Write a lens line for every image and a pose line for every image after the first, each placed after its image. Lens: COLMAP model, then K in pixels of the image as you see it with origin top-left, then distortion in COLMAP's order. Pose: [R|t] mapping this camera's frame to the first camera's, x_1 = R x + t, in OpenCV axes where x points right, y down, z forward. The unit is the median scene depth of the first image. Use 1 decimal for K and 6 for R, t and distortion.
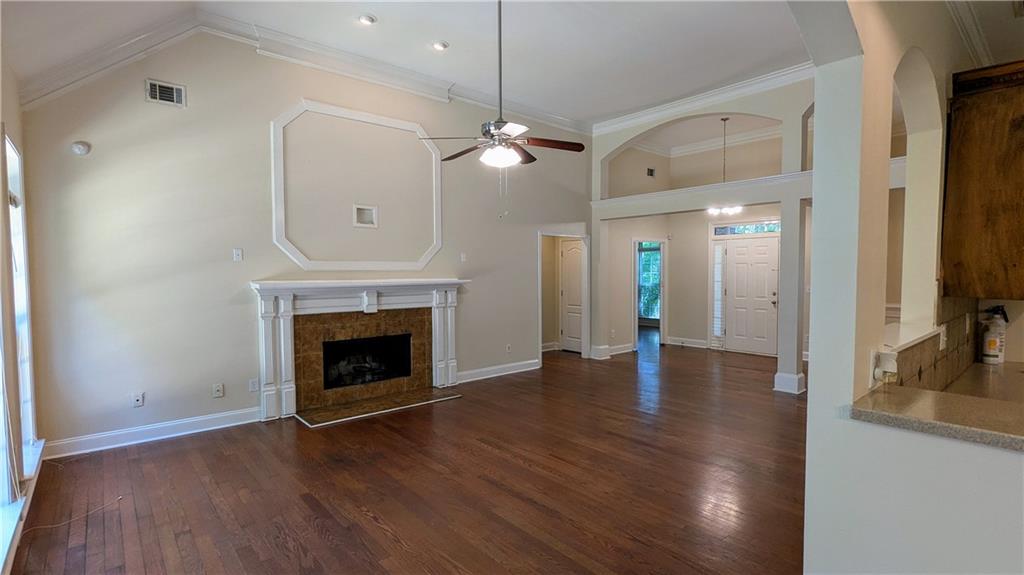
lens RADIAL K [[482.7, 0, 515.5], [0, 482.7, 291.3], [0, 0, 1]] dist [-0.000210, -0.000886]
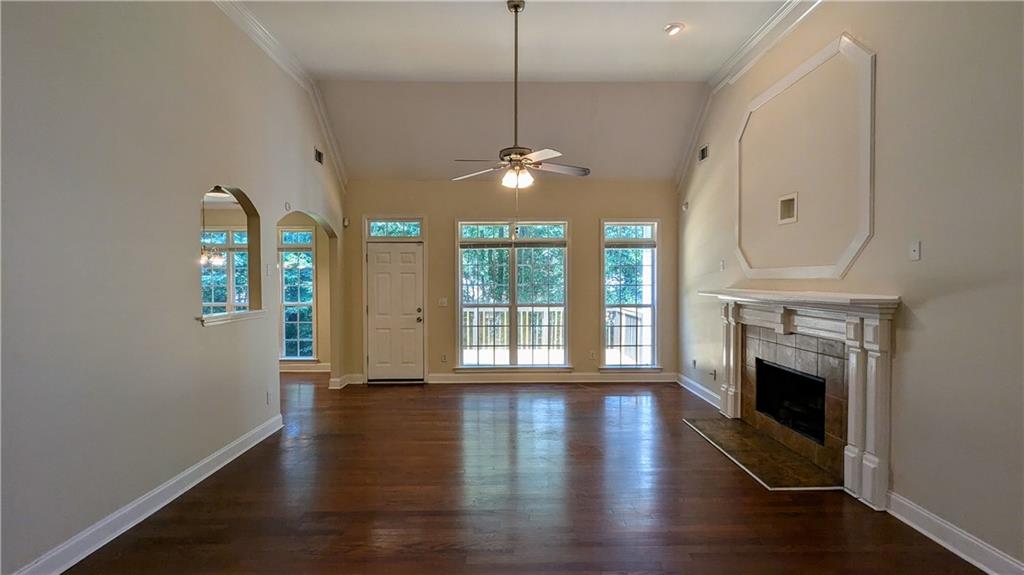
lens RADIAL K [[482.7, 0, 515.5], [0, 482.7, 291.3], [0, 0, 1]] dist [-0.000210, -0.000886]
pose [[-0.643178, 0.027115, -0.765236, 0.556000], [-0.024388, 0.998140, 0.055866, -0.055960], [0.765328, 0.054594, -0.641321, 1.157933]]
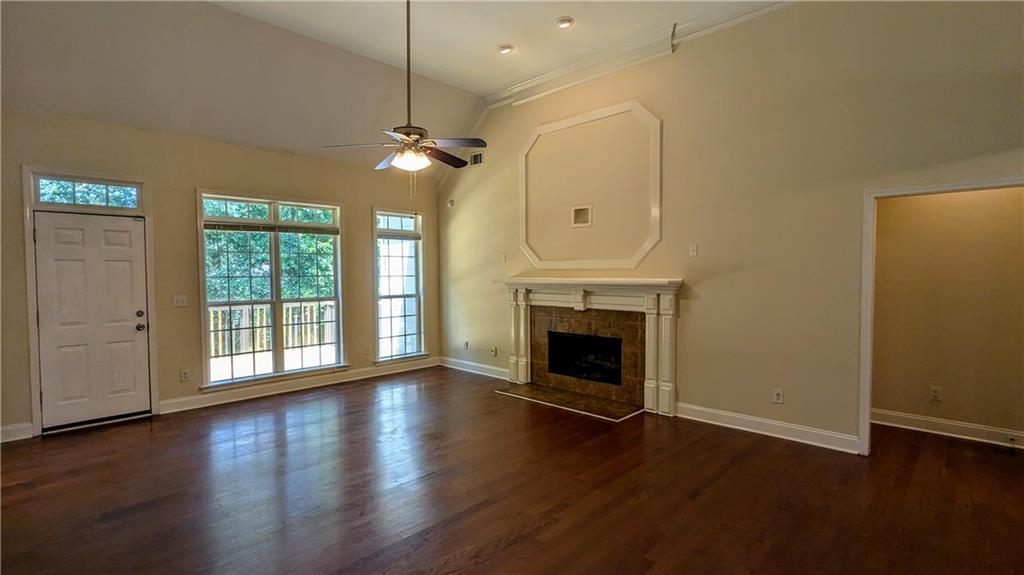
lens RADIAL K [[482.7, 0, 515.5], [0, 482.7, 291.3], [0, 0, 1]] dist [-0.000210, -0.000886]
pose [[0.093833, 0.047084, -0.994474, 0.696177], [-0.036597, 0.998369, 0.043816, -0.035372], [0.994915, 0.032283, 0.095403, 0.760721]]
